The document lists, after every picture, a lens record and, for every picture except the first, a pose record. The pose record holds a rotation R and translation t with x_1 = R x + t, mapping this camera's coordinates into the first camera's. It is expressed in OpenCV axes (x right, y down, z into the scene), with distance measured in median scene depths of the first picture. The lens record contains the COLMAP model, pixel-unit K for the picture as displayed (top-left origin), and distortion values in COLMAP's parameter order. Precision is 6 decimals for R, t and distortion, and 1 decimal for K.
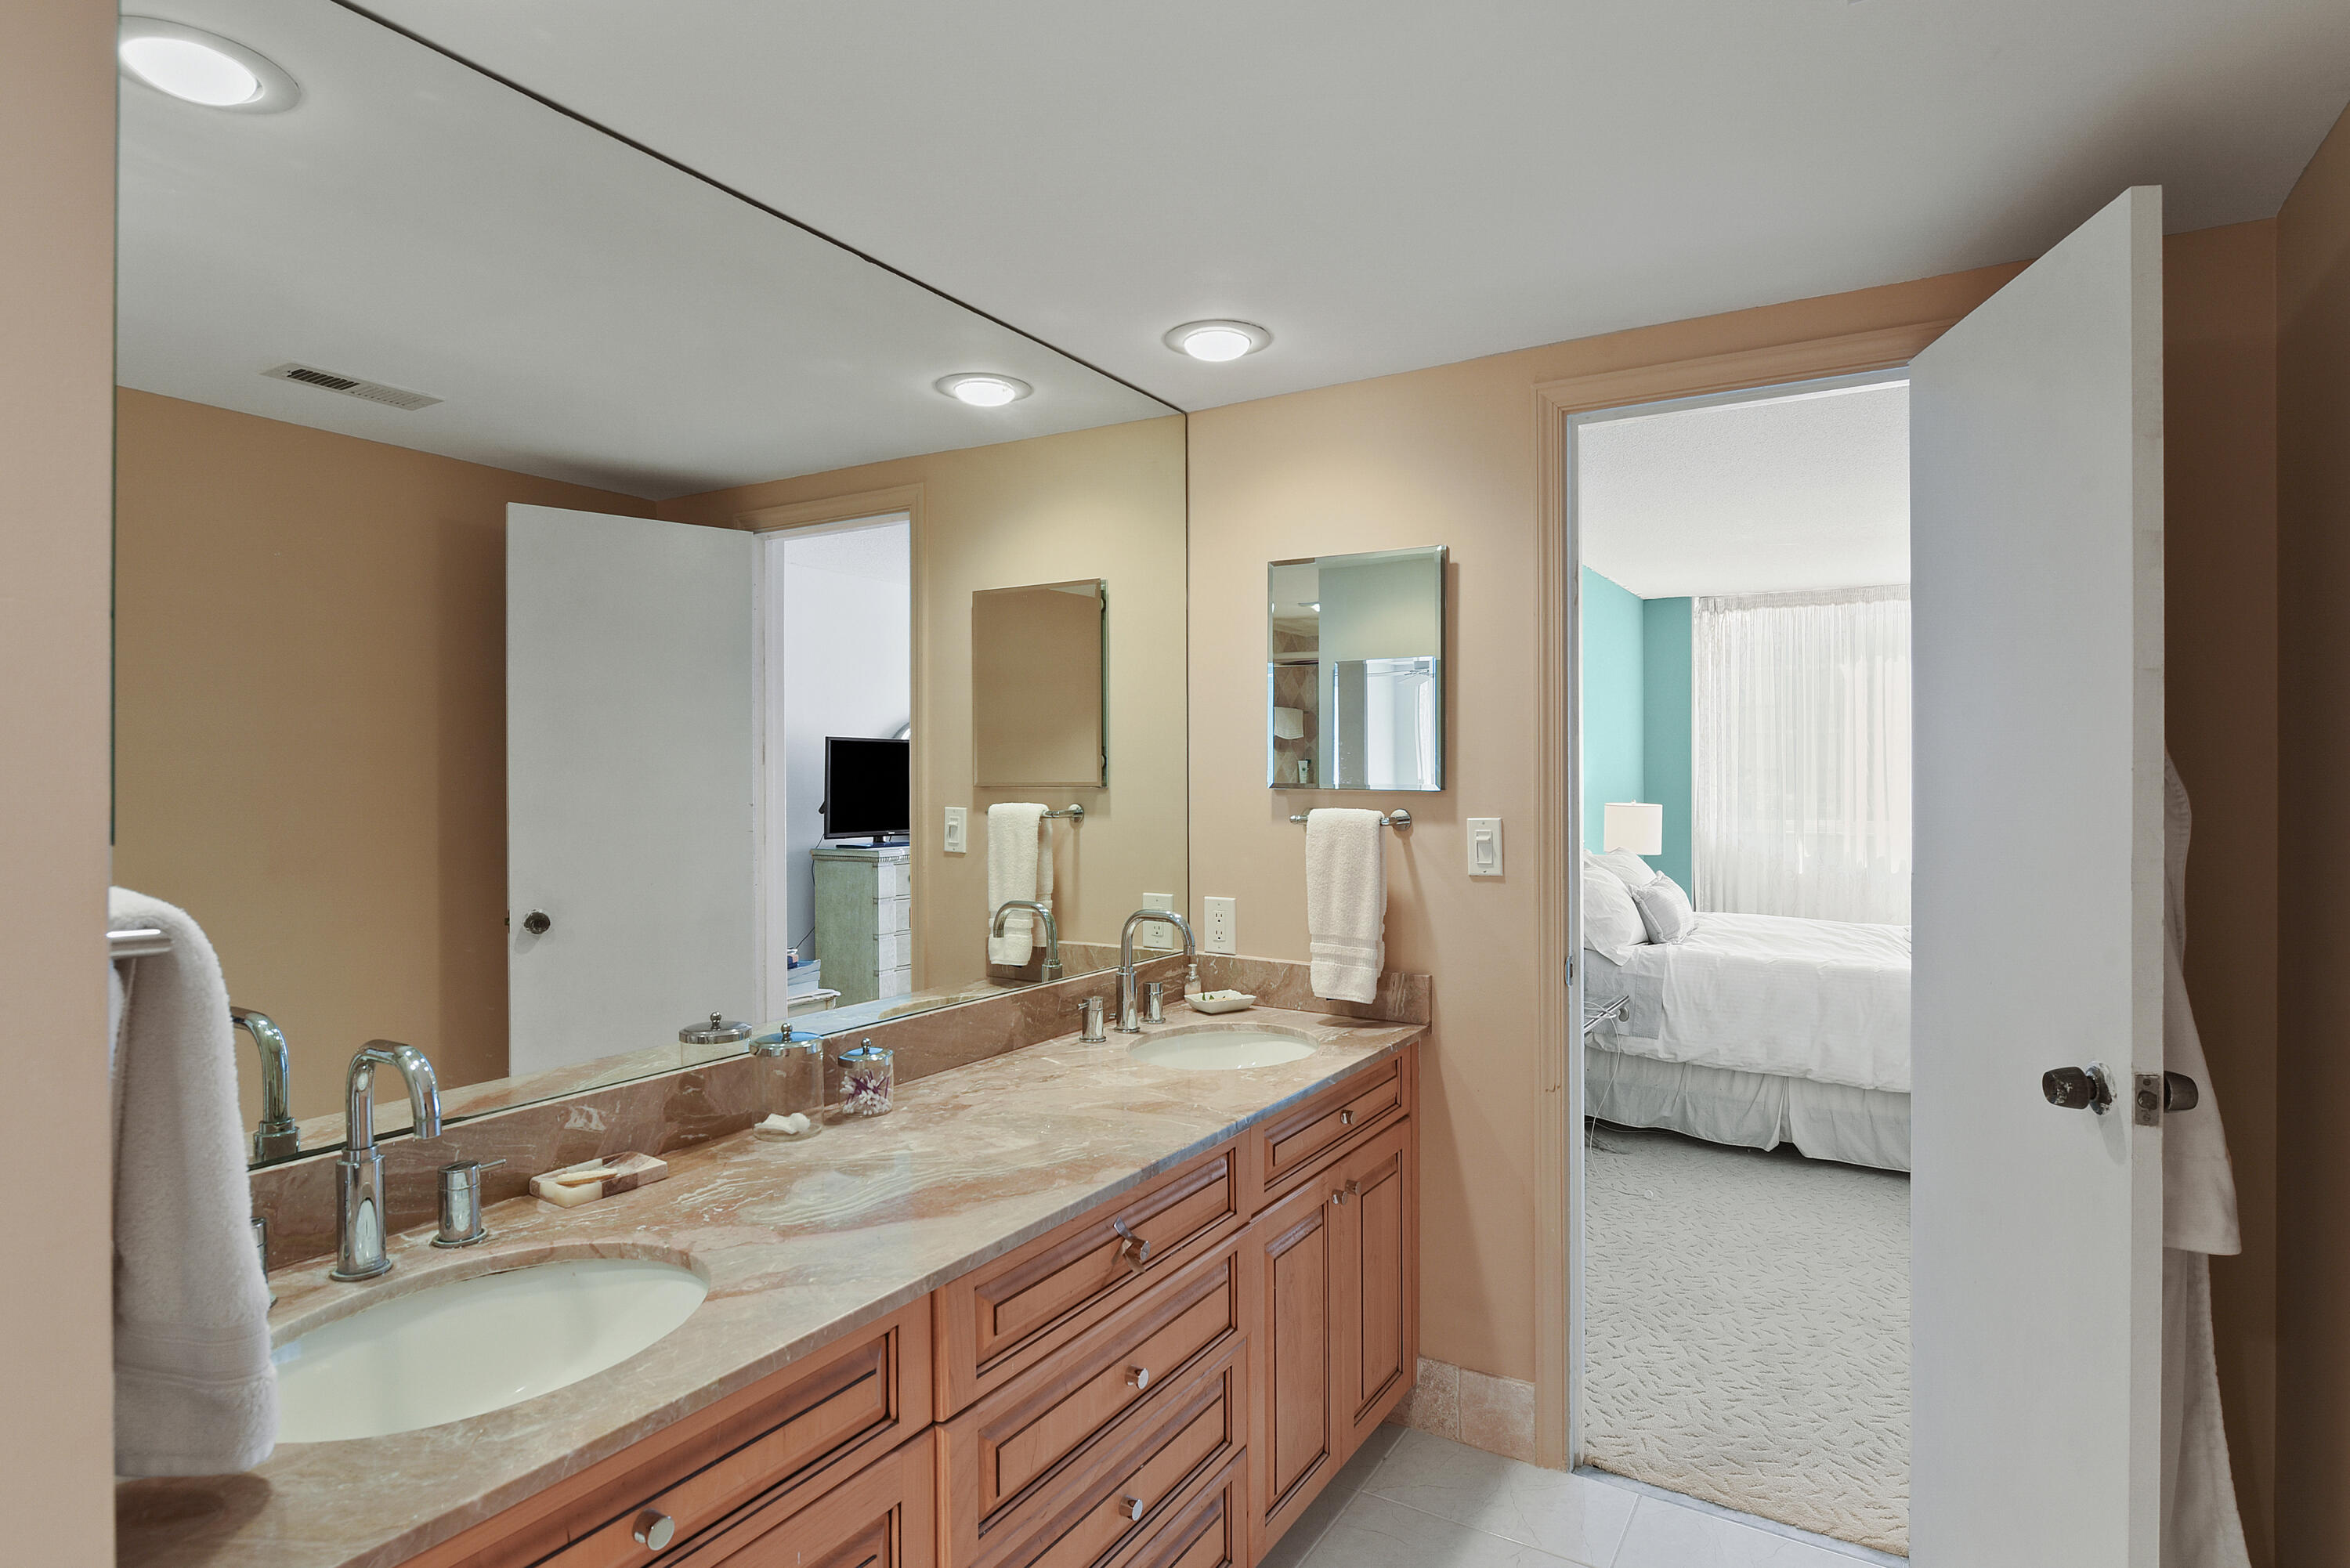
lens RADIAL K [[1259.7, 0, 1175.0], [0, 1259.7, 784.0], [0, 0, 1]] dist [-0.015288, -0.000497]
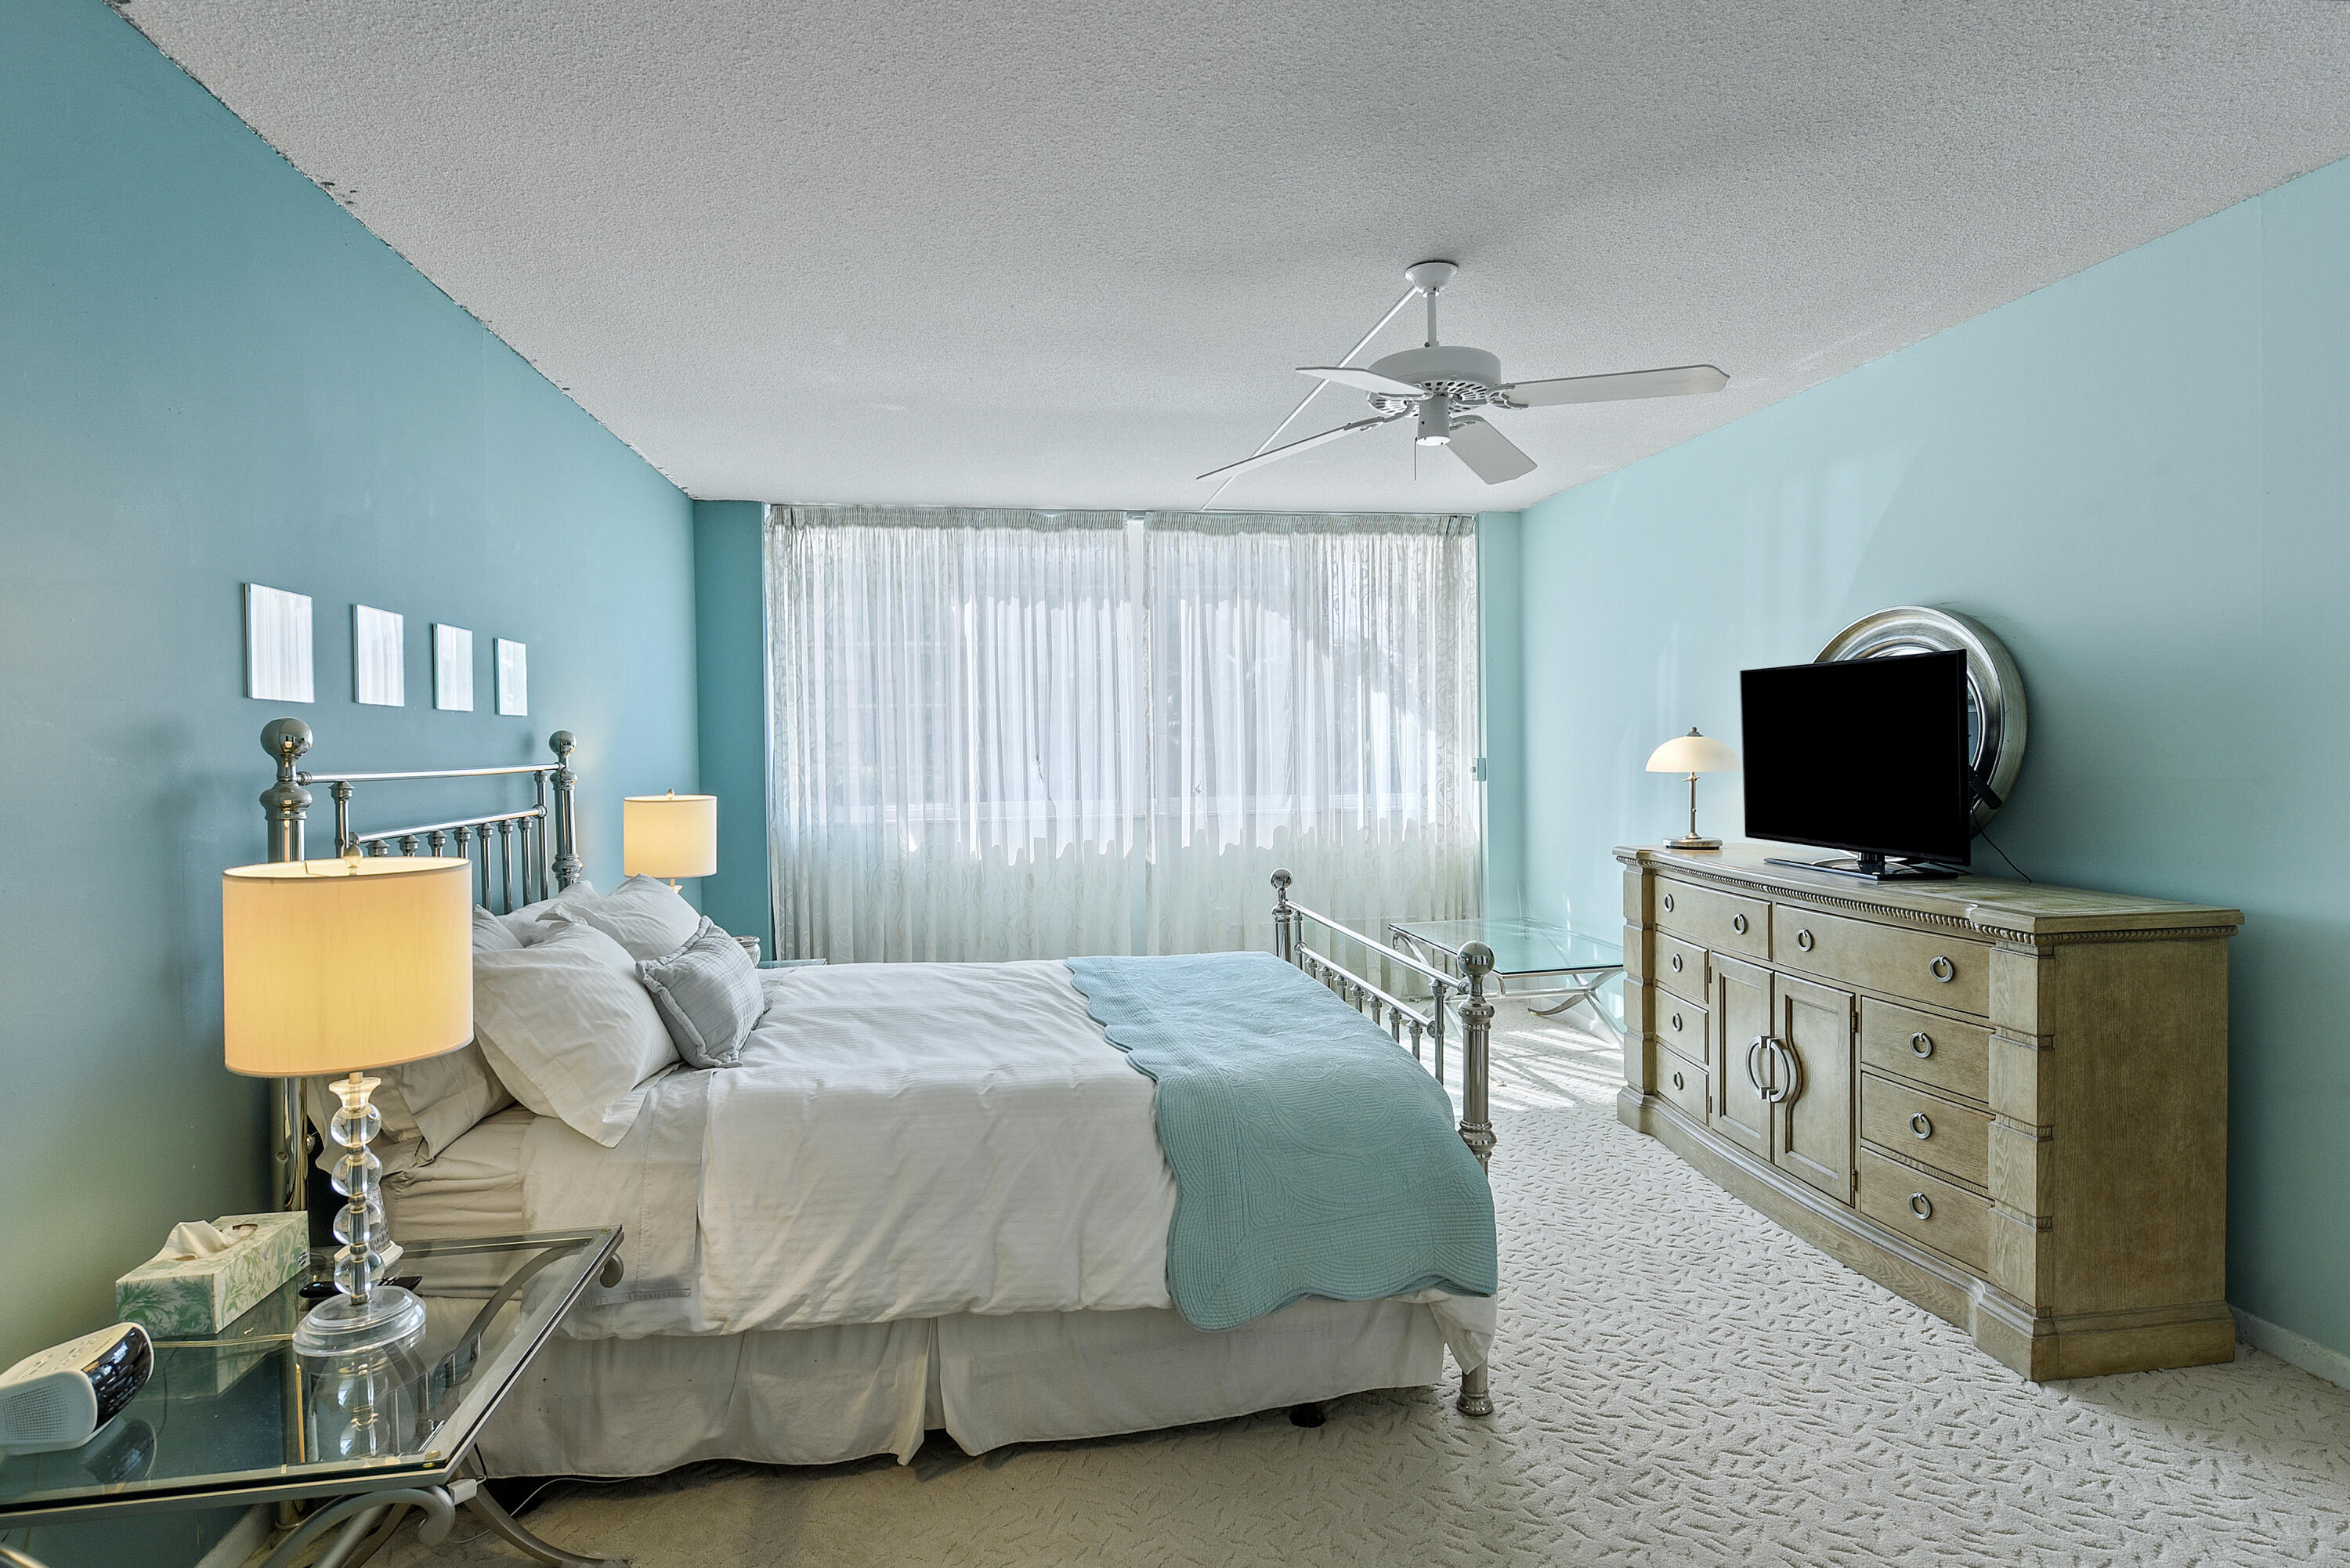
lens RADIAL K [[1242.6, 0, 1185.3], [0, 1242.6, 767.1], [0, 0, 1]] dist [-0.005332, -0.000381]
pose [[0.759493, -0.020851, 0.650181, 0.133793], [0.013921, 0.999778, 0.015800, -0.004123], [-0.650367, -0.002949, 0.759615, 0.307996]]
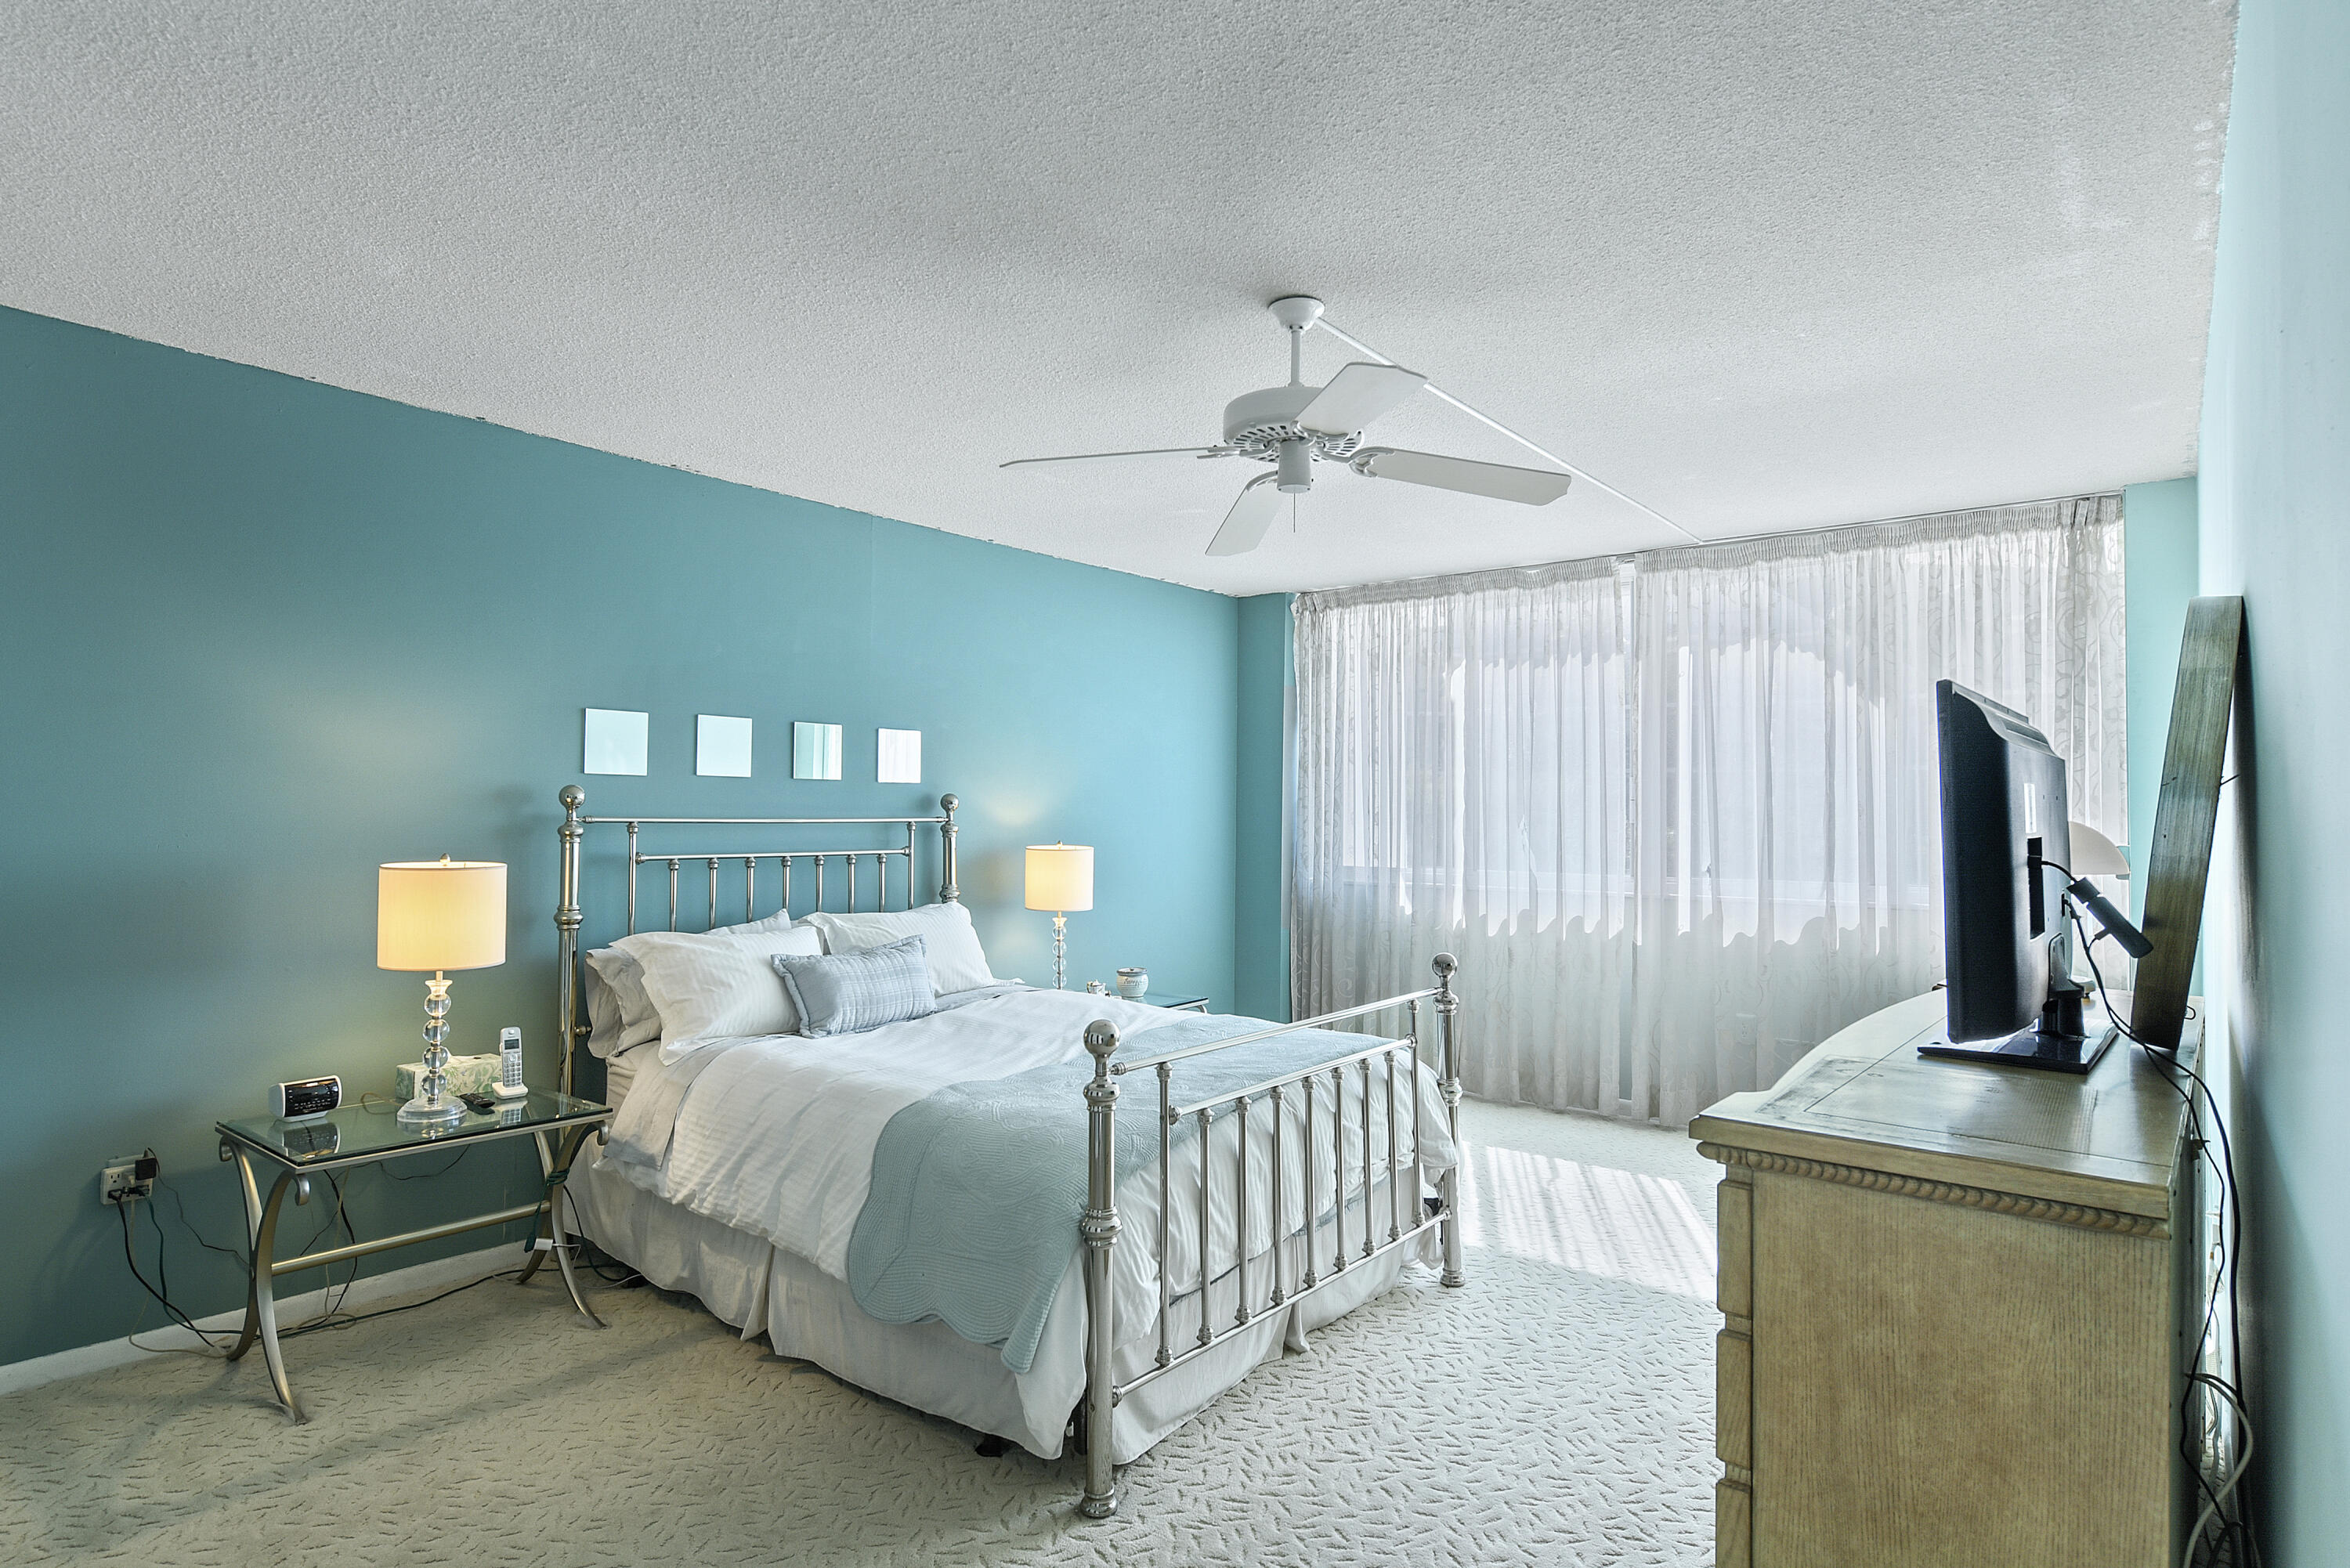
lens RADIAL K [[1259.7, 0, 1175.0], [0, 1259.7, 784.0], [0, 0, 1]] dist [-0.015288, -0.000497]
pose [[0.990527, 0.006453, -0.137165, 0.472512], [-0.009741, 0.999681, -0.023319, -0.004701], [0.136971, 0.024434, 0.990274, 0.188549]]
